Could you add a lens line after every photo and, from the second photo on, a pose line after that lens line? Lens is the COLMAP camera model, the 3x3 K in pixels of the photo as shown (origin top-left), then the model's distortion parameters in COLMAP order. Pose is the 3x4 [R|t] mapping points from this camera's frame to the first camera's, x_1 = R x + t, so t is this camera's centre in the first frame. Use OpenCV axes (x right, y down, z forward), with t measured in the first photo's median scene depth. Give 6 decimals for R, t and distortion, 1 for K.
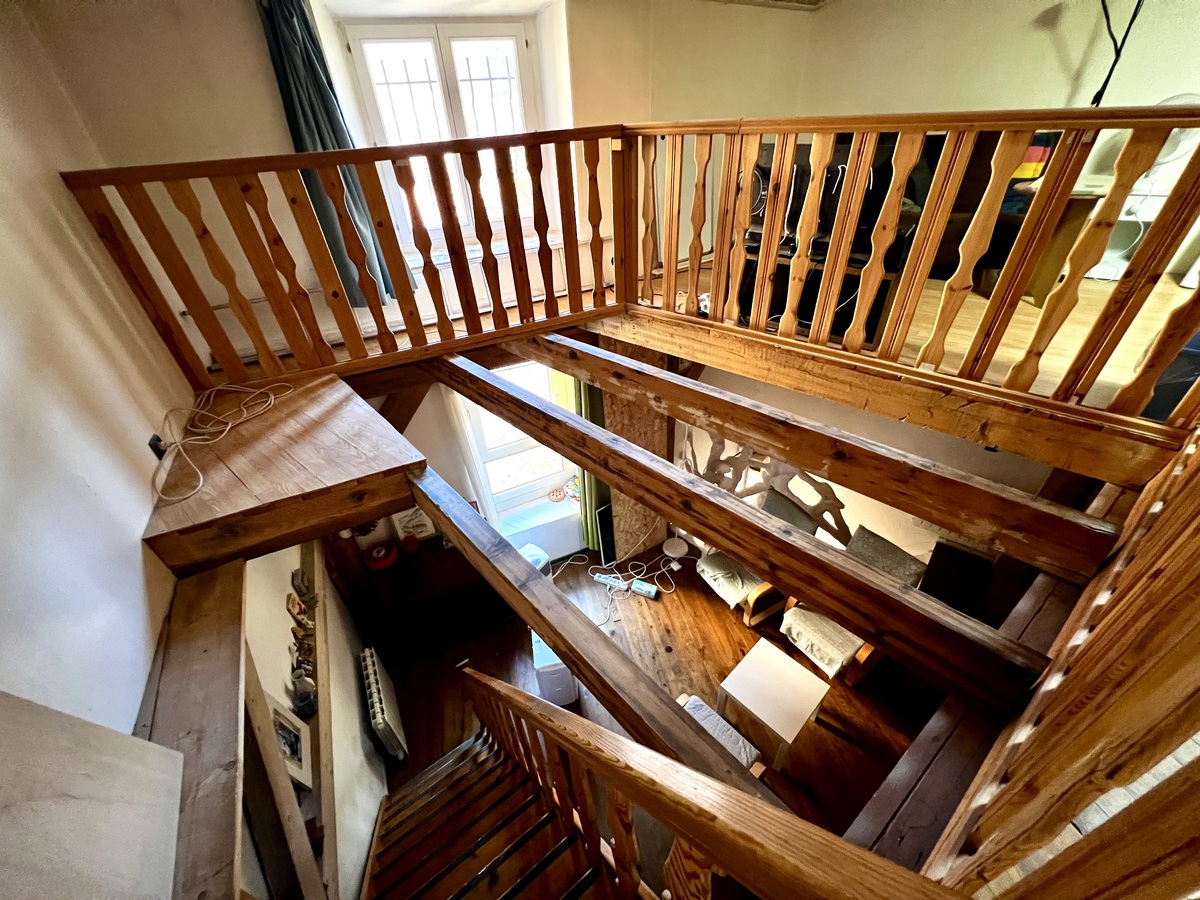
lens RADIAL K [[477.6, 0, 594.6], [0, 477.6, 448.5], [0, 0, 1]] dist [-0.001849, 0.000565]
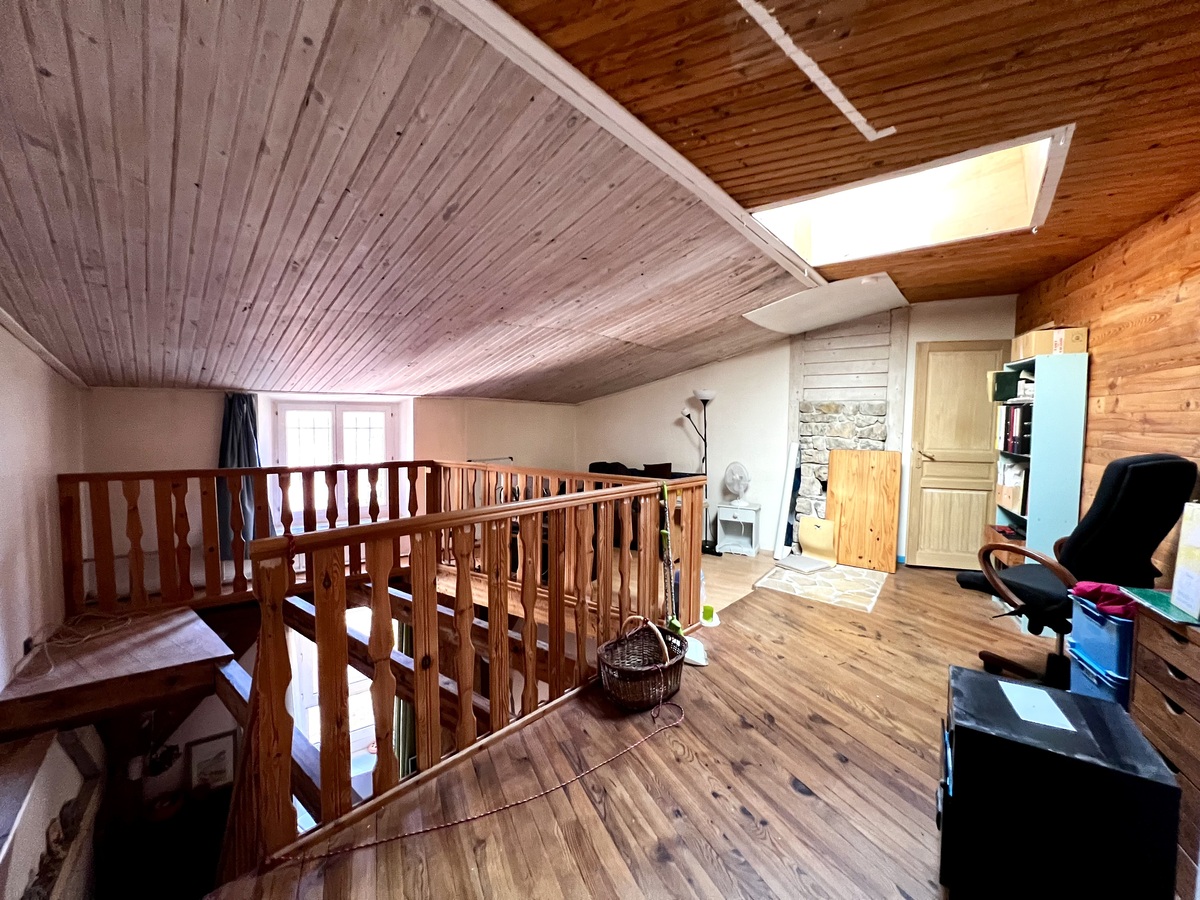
lens RADIAL K [[477.6, 0, 594.6], [0, 477.6, 448.5], [0, 0, 1]] dist [-0.001849, 0.000565]
pose [[0.985484, 0.055570, 0.160413, 0.371335], [0.039940, 0.842494, -0.537224, 0.253712], [-0.165001, 0.535832, 0.828045, -0.586712]]
